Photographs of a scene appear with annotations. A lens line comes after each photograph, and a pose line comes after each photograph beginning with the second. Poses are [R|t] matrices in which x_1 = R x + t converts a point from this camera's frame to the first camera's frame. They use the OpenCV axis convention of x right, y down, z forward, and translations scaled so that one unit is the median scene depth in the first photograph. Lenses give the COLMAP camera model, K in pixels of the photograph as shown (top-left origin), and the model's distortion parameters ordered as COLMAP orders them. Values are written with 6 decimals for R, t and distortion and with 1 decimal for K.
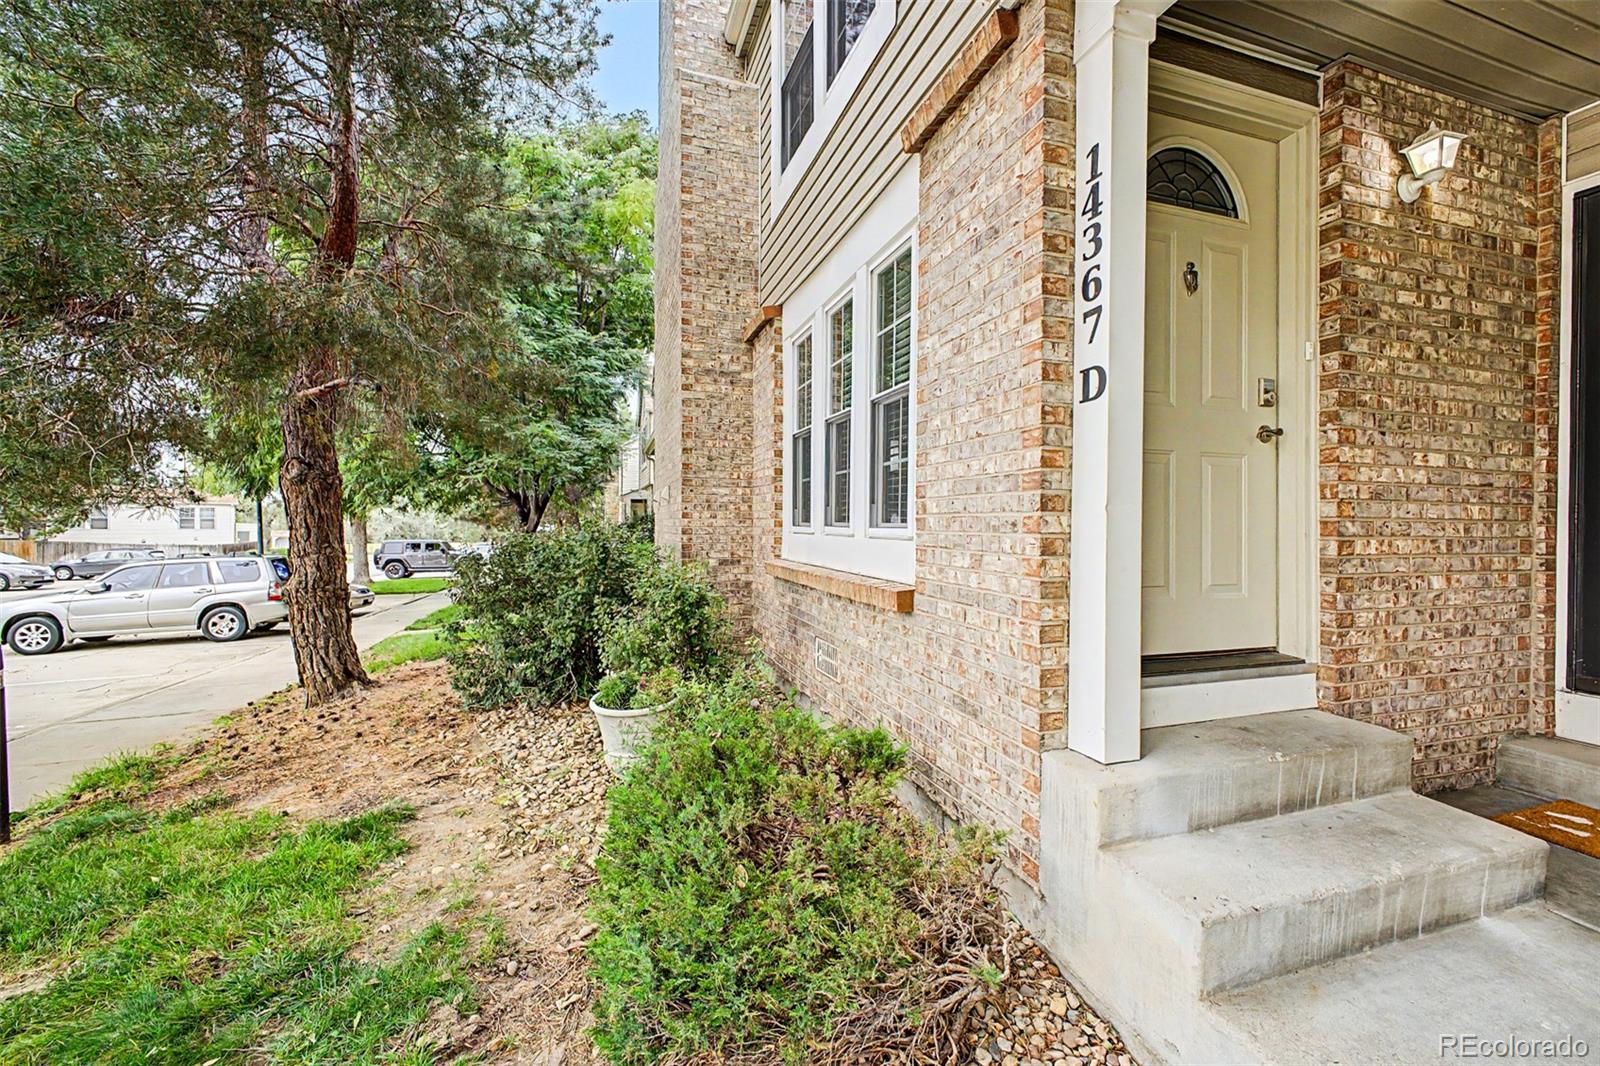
lens RADIAL K [[623.1, 0, 799.9], [0, 623.1, 523.8], [0, 0, 1]] dist [-0.016701, 0.000016]
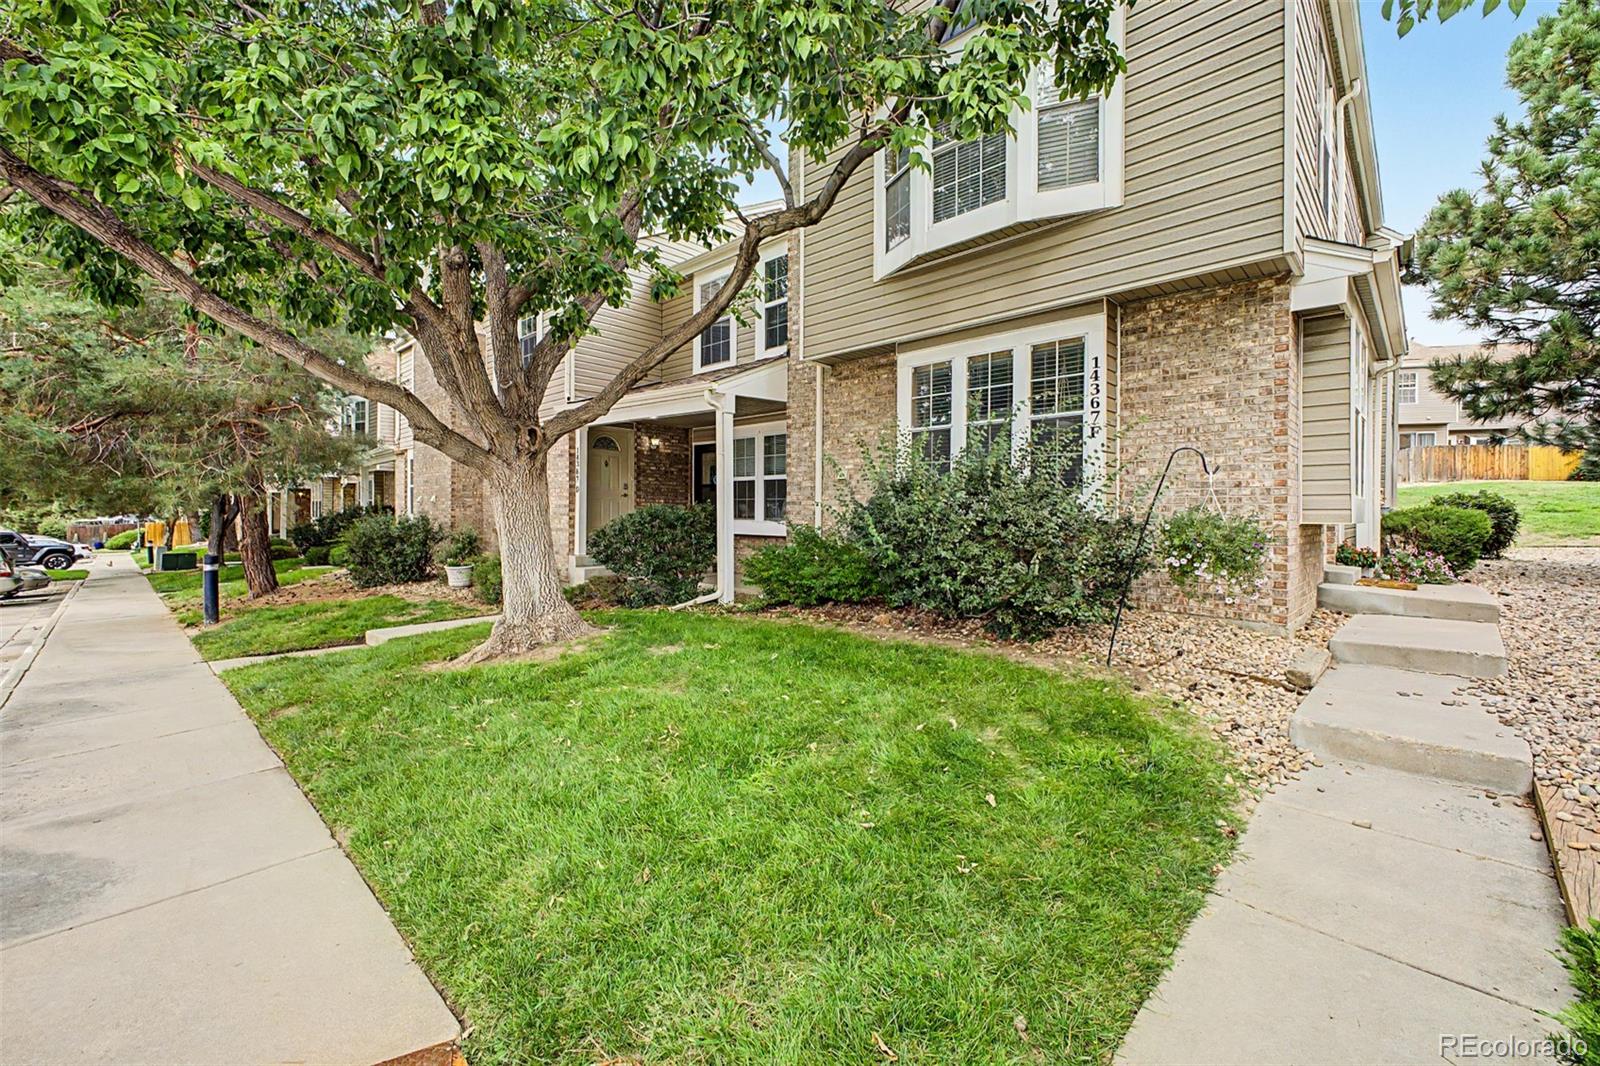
lens RADIAL K [[623.1, 0, 799.9], [0, 623.1, 523.8], [0, 0, 1]] dist [-0.016701, 0.000016]
pose [[0.882022, 0.000541, 0.471209, -0.291056], [-0.010638, 0.999767, 0.018765, -0.026659], [-0.471089, -0.021564, 0.881822, -3.490467]]
